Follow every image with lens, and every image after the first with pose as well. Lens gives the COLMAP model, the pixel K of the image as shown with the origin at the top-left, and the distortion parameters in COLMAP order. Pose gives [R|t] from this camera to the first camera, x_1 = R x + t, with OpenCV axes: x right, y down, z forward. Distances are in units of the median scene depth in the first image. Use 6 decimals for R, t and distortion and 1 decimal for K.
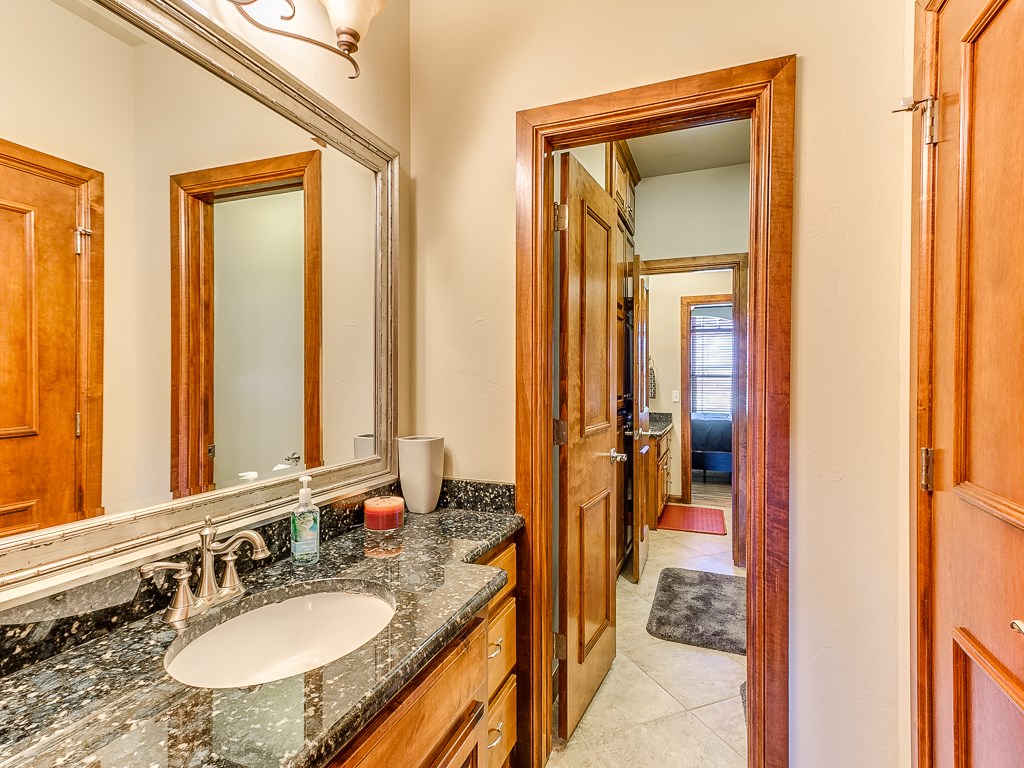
lens RADIAL K [[524.5, 0, 508.8], [0, 524.5, 386.5], [0, 0, 1]] dist [0.021655, -0.000435]
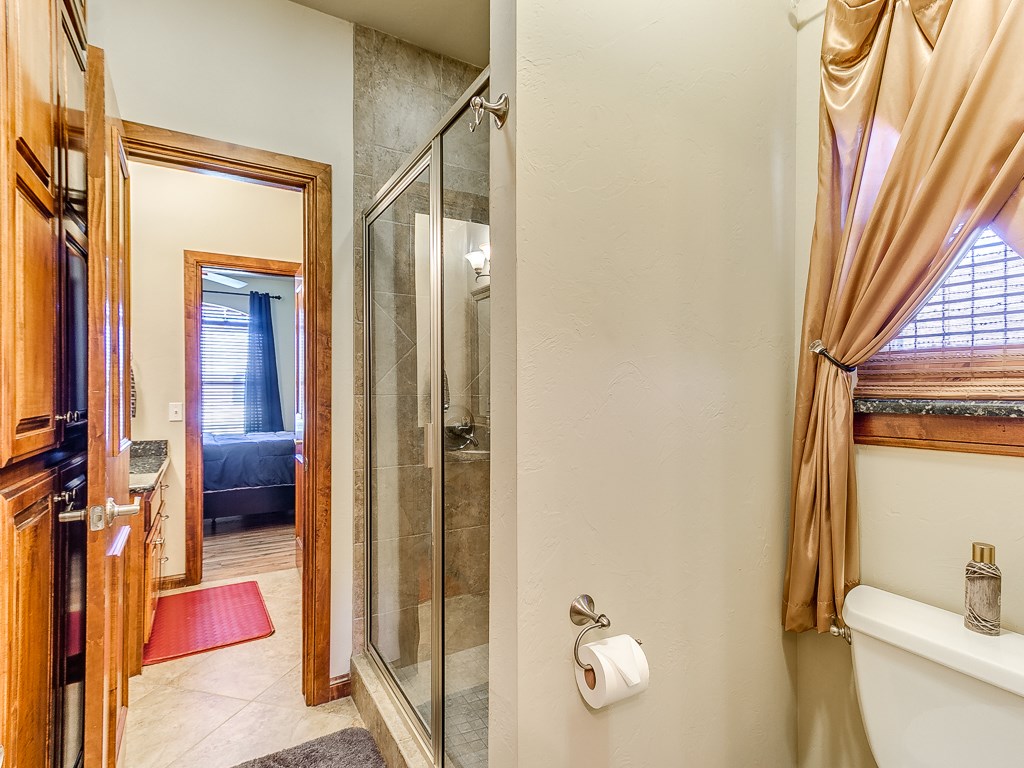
lens RADIAL K [[524.5, 0, 508.8], [0, 524.5, 386.5], [0, 0, 1]] dist [0.021655, -0.000435]
pose [[0.619443, 0.005134, 0.785025, 0.084410], [0.013184, 0.999770, -0.016942, 0.004971], [-0.784931, 0.020844, 0.619232, 0.355842]]
